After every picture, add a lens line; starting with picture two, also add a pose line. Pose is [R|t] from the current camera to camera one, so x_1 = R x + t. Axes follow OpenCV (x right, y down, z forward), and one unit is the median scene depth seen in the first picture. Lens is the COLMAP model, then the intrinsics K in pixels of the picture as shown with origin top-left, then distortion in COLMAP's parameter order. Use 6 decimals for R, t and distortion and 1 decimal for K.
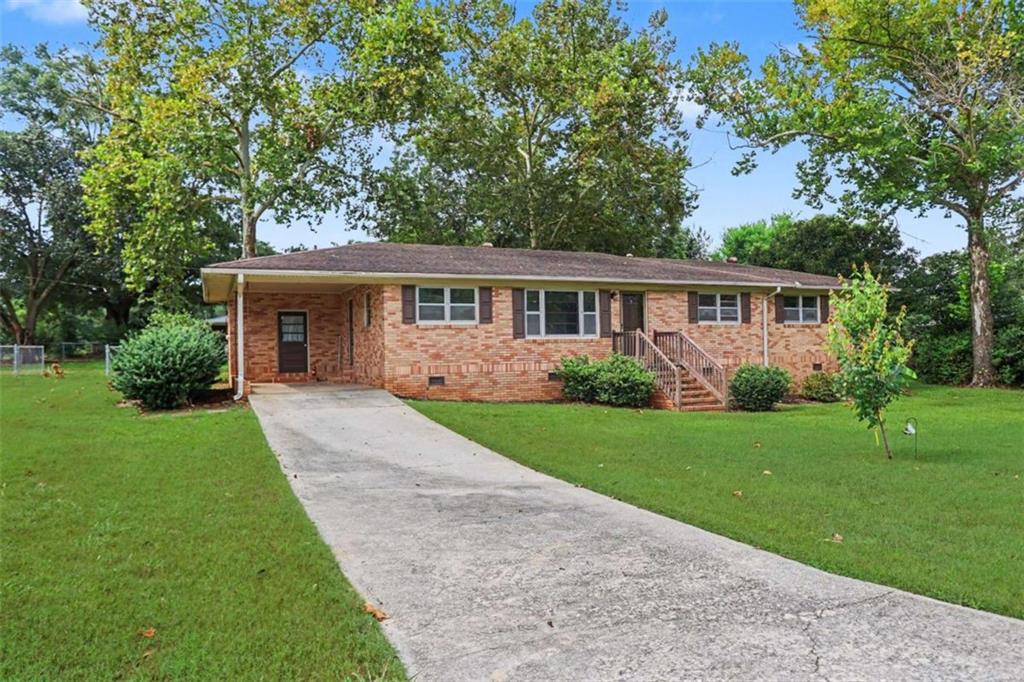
lens RADIAL K [[681.5, 0, 512.0], [0, 681.5, 342.9], [0, 0, 1]] dist [-0.006469, -0.004083]
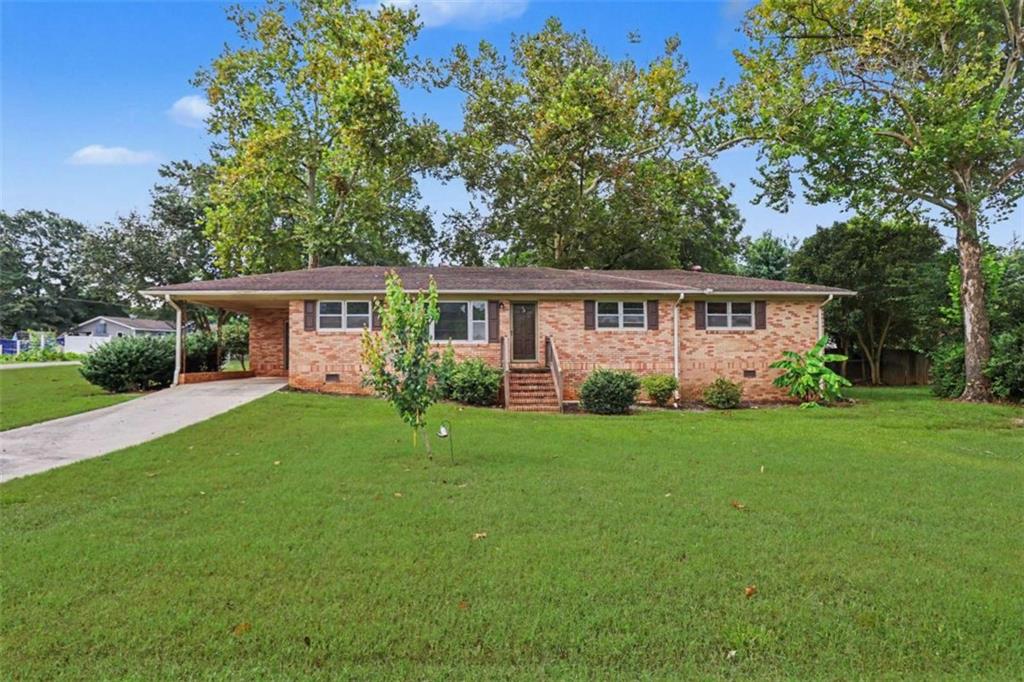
lens RADIAL K [[586.0, 0, 512.0], [0, 586.0, 338.4], [0, 0, 1]] dist [0.001805, 0.000906]
pose [[0.940934, -0.000167, -0.338591, 0.448344], [-0.006581, 0.999802, -0.018782, 0.002464], [0.338527, 0.019901, 0.940746, 0.094091]]
